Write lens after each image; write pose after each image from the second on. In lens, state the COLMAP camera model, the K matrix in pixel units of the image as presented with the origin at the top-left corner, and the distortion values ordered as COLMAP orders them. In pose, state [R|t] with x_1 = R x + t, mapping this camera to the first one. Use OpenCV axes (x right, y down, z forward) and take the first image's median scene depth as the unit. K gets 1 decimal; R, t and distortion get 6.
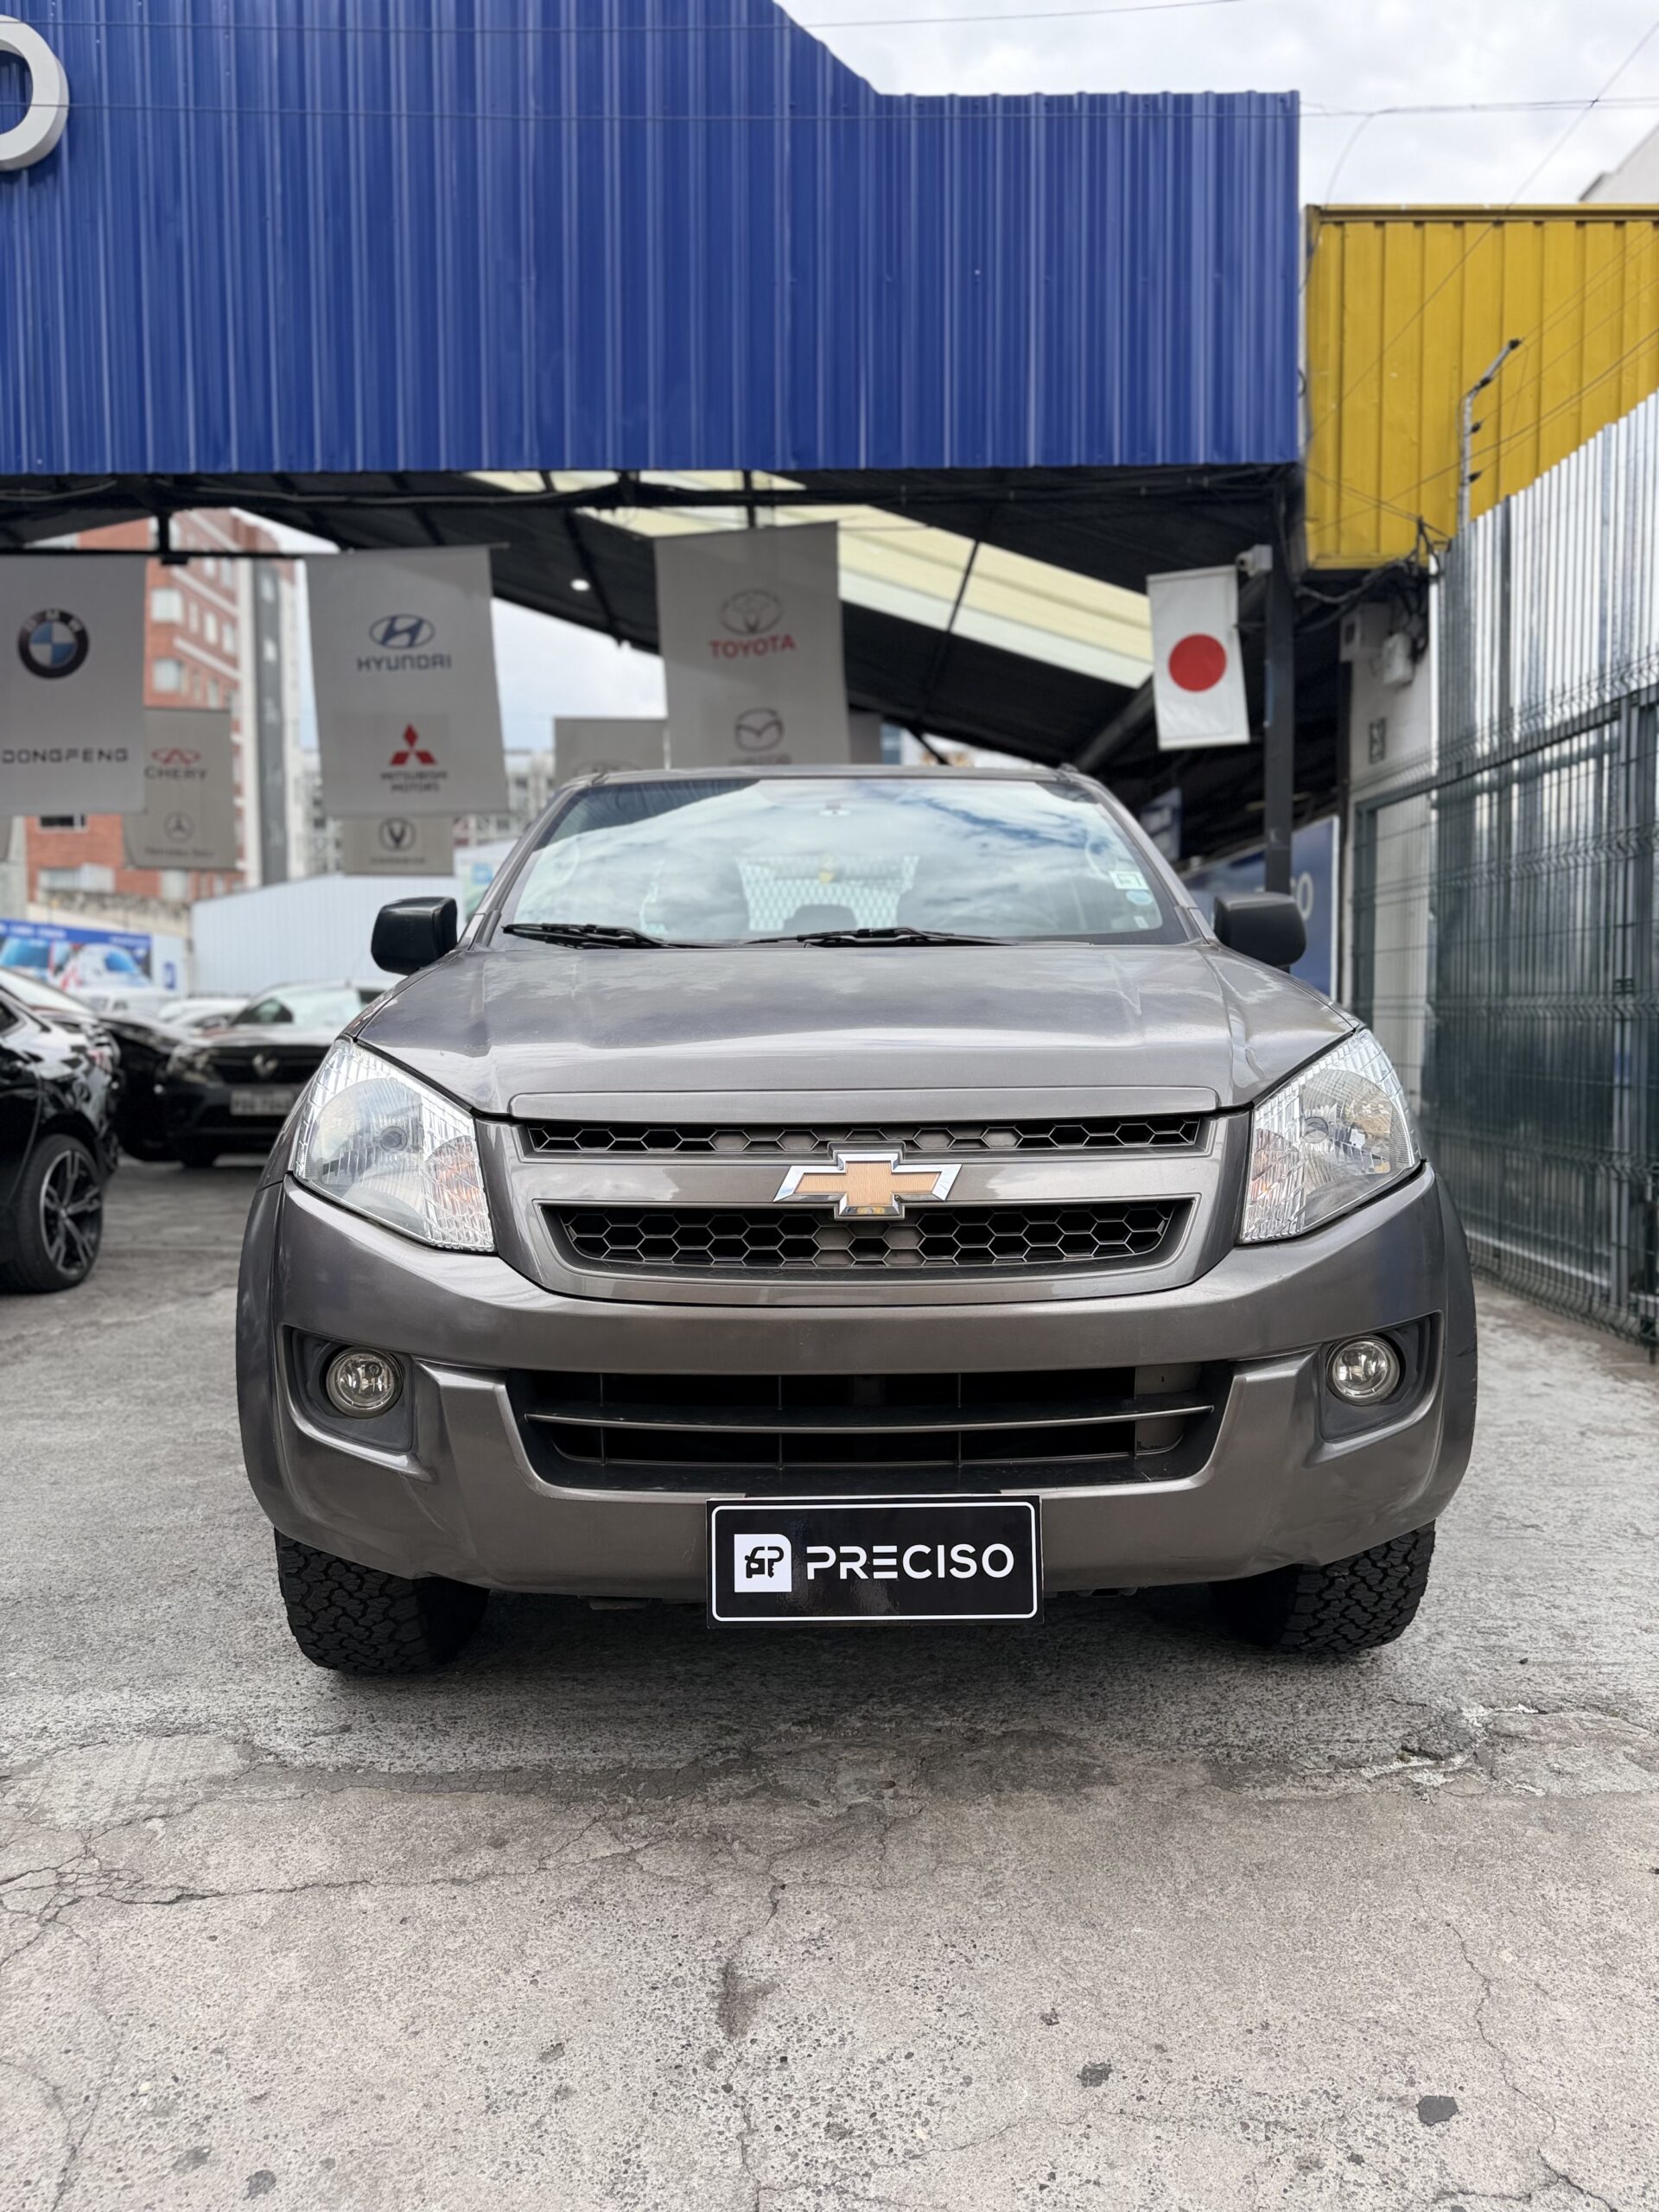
lens RADIAL K [[1559.9, 0, 827.5], [0, 1559.9, 1095.8], [0, 0, 1]] dist [-0.004268, 0.003162]
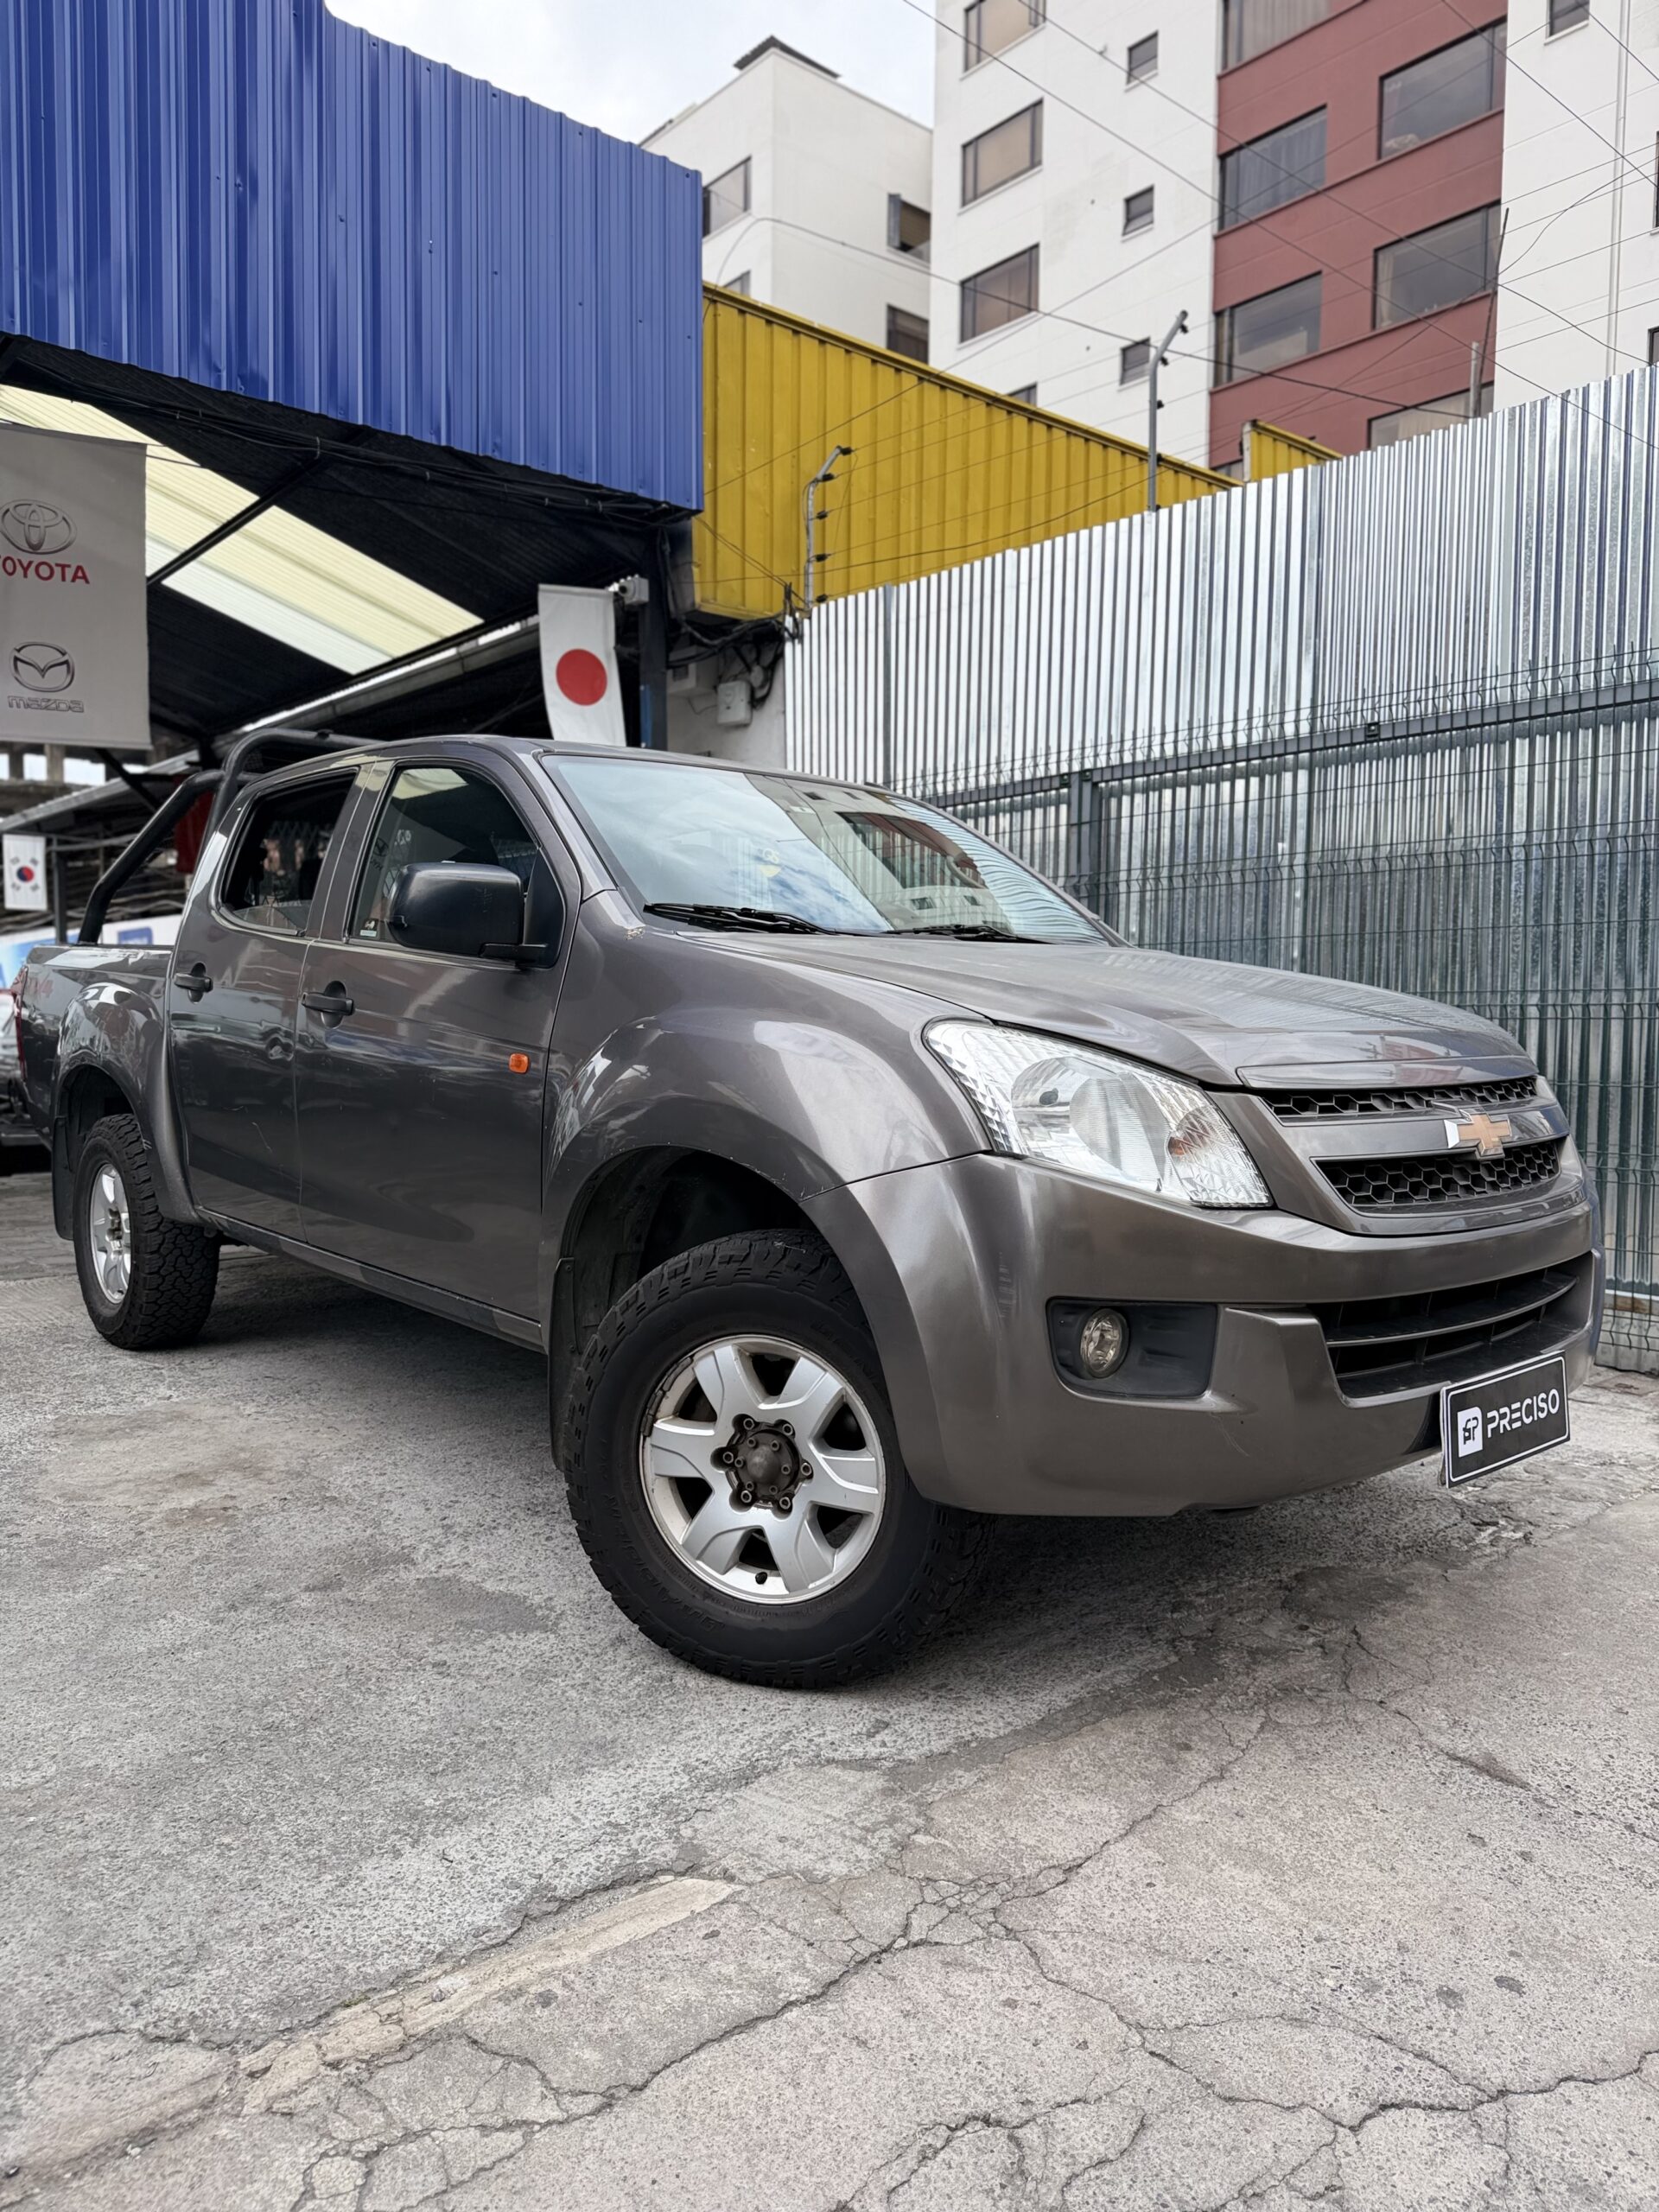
lens RADIAL K [[1521.9, 0, 909.1], [0, 1521.9, 1105.4], [0, 0, 1]] dist [-0.000425, -0.004338]
pose [[0.766748, -0.023698, 0.641510, -0.957890], [0.019532, 0.999717, 0.013586, 0.006031], [-0.641651, 0.002113, 0.766994, 0.272795]]
